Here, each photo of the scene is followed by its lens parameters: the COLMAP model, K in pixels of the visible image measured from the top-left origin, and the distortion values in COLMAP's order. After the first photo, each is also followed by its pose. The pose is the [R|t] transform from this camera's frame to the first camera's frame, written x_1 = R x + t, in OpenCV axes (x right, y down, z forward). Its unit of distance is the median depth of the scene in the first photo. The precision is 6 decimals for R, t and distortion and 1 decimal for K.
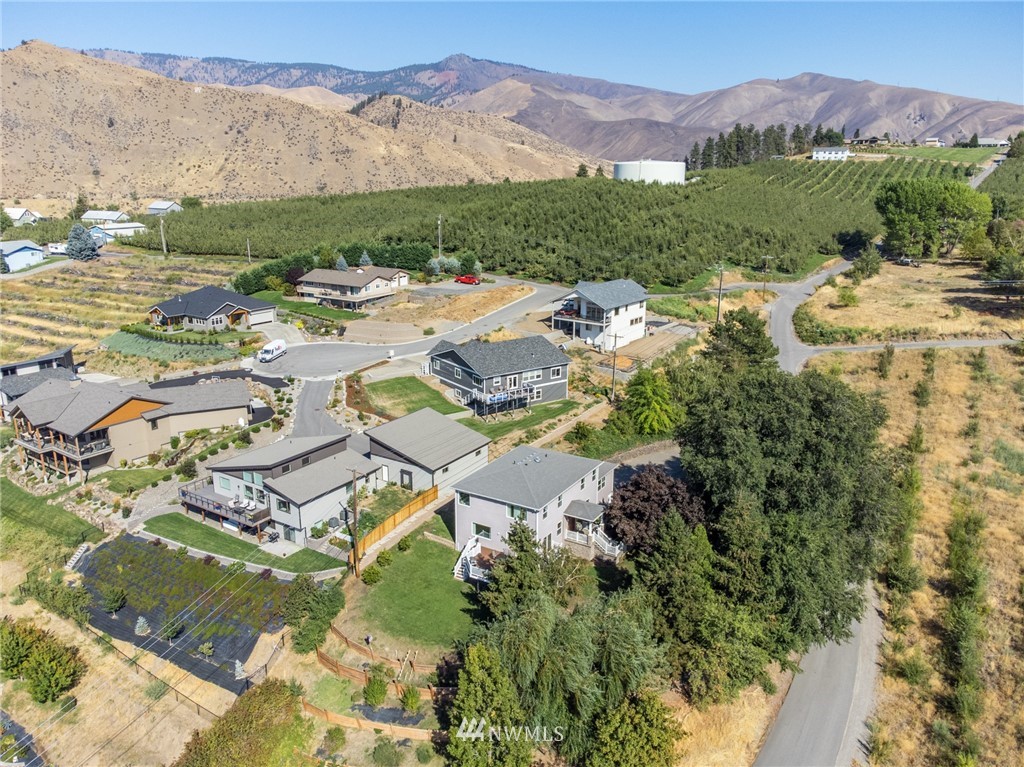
lens RADIAL K [[758.0, 0, 512.0], [0, 758.0, 383.5], [0, 0, 1]] dist [0.024387, -0.007955]
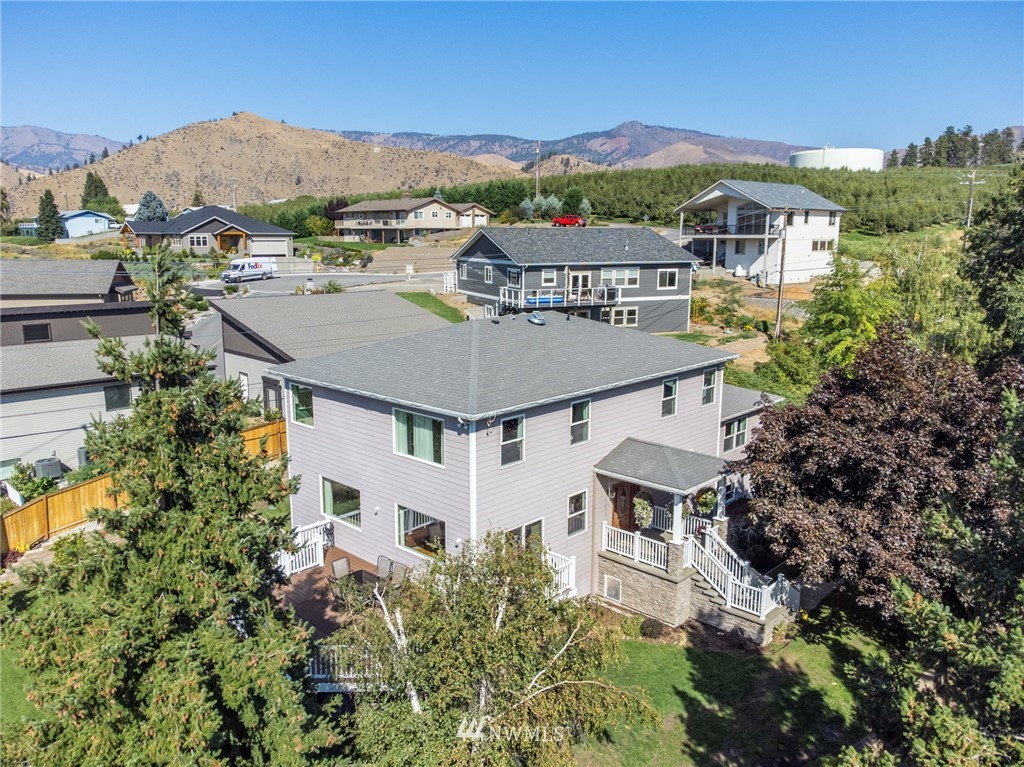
lens RADIAL K [[758.0, 0, 512.0], [0, 758.0, 383.5], [0, 0, 1]] dist [0.024387, -0.007955]
pose [[0.976795, 0.036392, -0.211063, 0.054385], [-0.053800, 0.995553, -0.077332, 0.088368], [0.207310, 0.086893, 0.974409, 0.368685]]
